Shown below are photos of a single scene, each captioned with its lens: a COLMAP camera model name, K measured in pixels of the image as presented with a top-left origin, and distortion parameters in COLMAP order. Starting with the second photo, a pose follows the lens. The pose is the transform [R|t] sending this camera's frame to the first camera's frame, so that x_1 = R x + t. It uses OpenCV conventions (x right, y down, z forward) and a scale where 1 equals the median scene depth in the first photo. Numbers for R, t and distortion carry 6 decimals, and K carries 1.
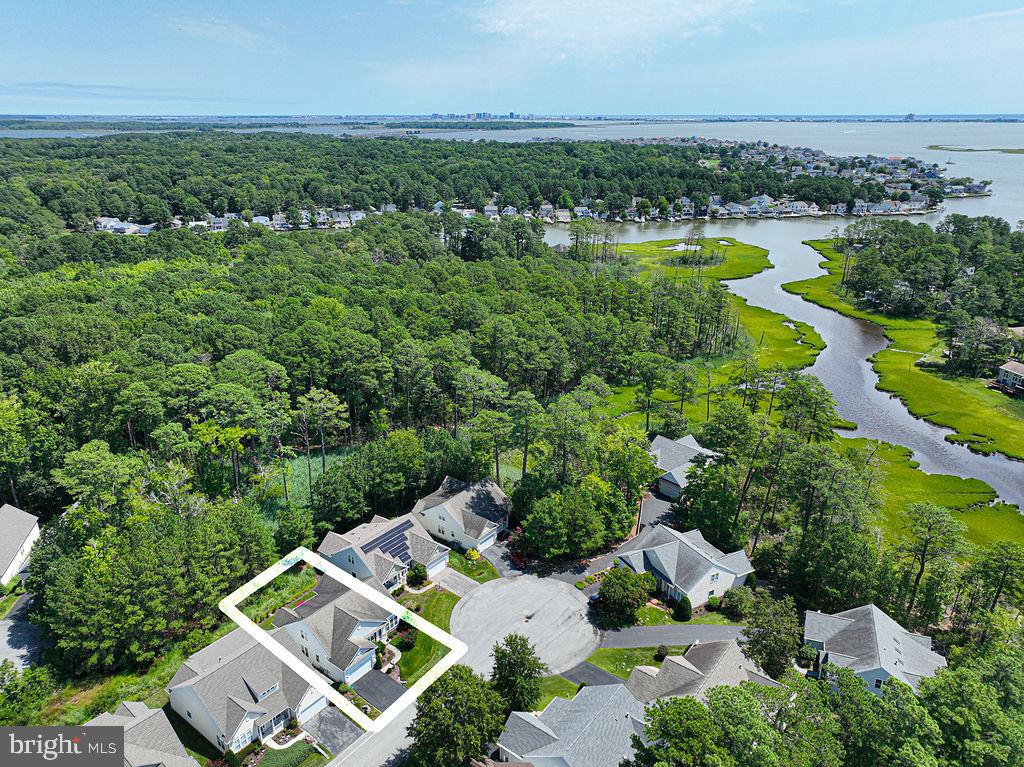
lens RADIAL K [[725.6, 0, 512.0], [0, 725.6, 383.5], [0, 0, 1]] dist [0.003263, 0.007835]
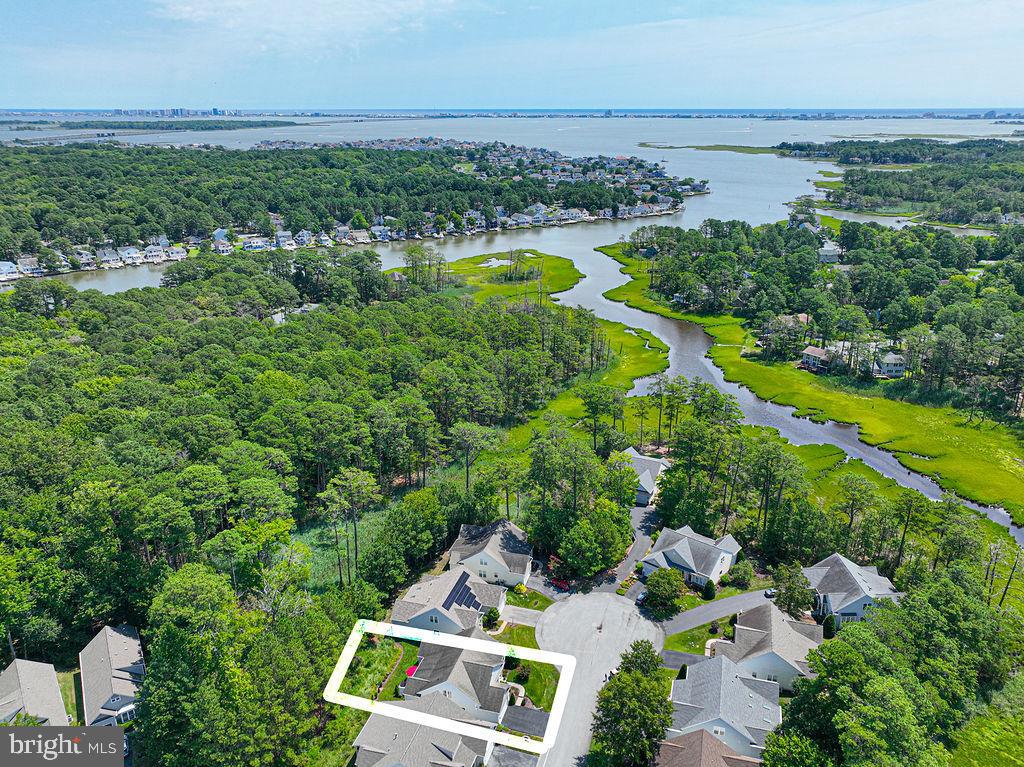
lens RADIAL K [[750.0, 0, 544.7], [0, 750.0, 361.3], [0, 0, 1]] dist [-0.000834, 0.007125]
pose [[0.920087, -0.128047, 0.370194, -0.193993], [0.138619, 0.990344, -0.001975, -0.051550], [-0.366367, 0.053133, 0.928952, -0.057130]]
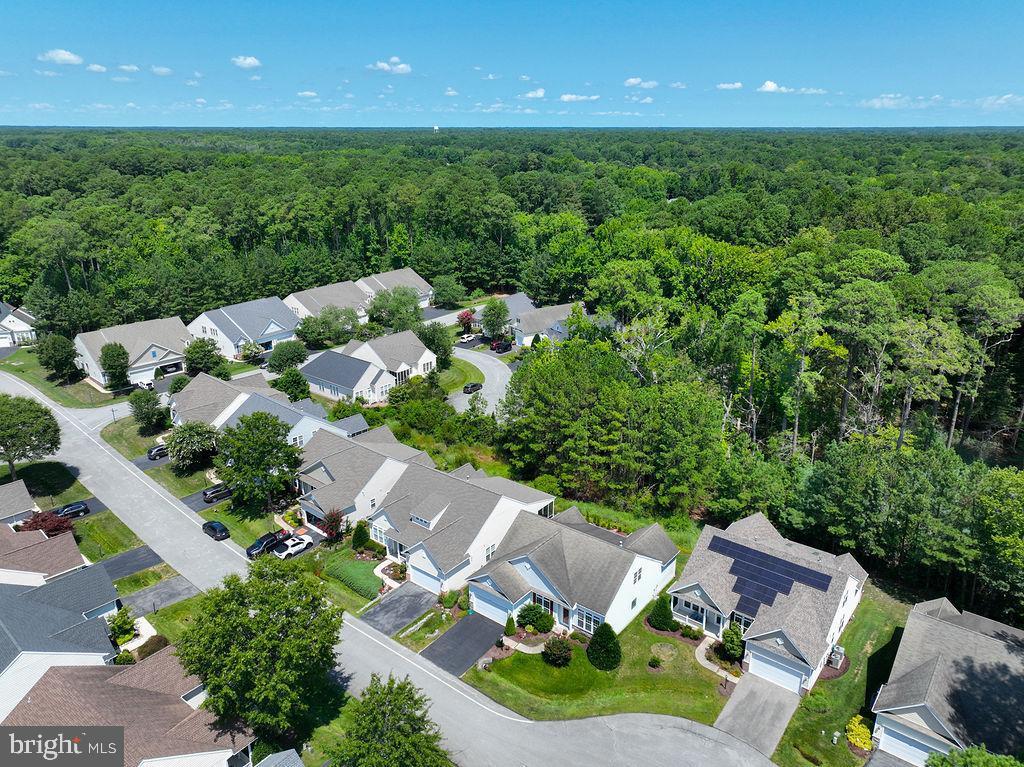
lens RADIAL K [[725.6, 0, 512.0], [0, 725.6, 383.5], [0, 0, 1]] dist [0.003263, 0.007835]
pose [[-0.007661, 0.329448, -0.944142, 0.137540], [-0.354684, 0.881887, 0.310603, -0.004312], [0.934955, 0.337252, 0.110094, 0.327590]]
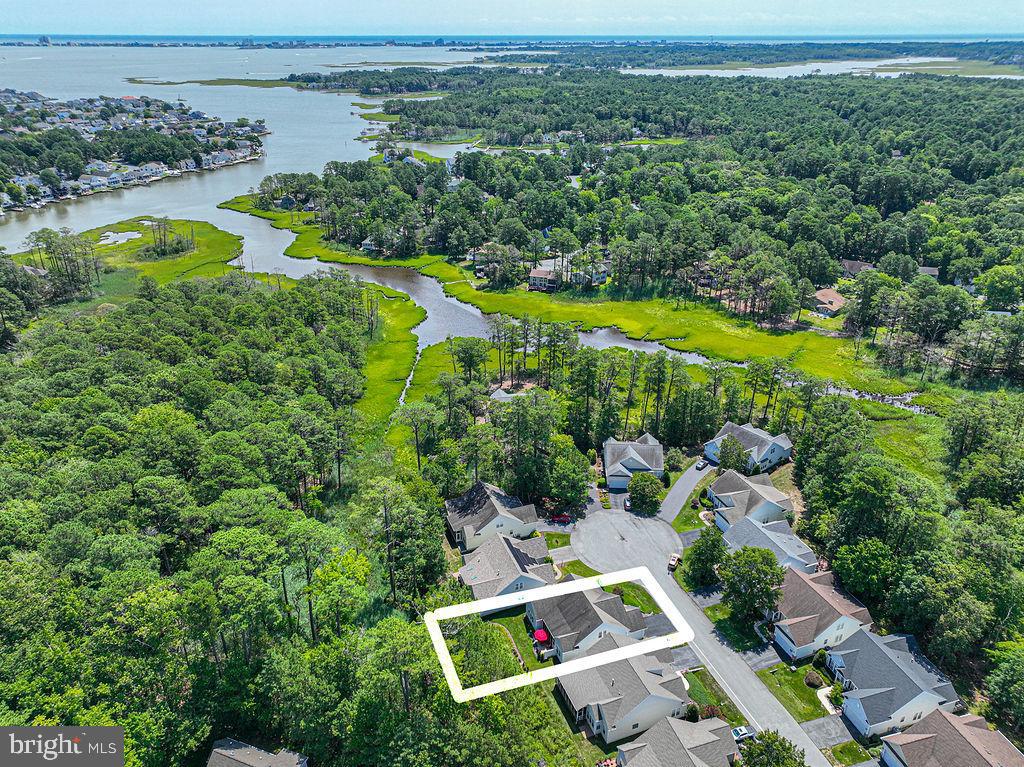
lens RADIAL K [[733.0, 0, 512.0], [0, 733.0, 383.5], [0, 0, 1]] dist [0.006271, 0.005722]
pose [[0.521567, -0.369813, 0.768899, -0.439918], [0.299316, 0.923217, 0.241000, -0.145784], [-0.798986, 0.104446, 0.592210, 0.132957]]
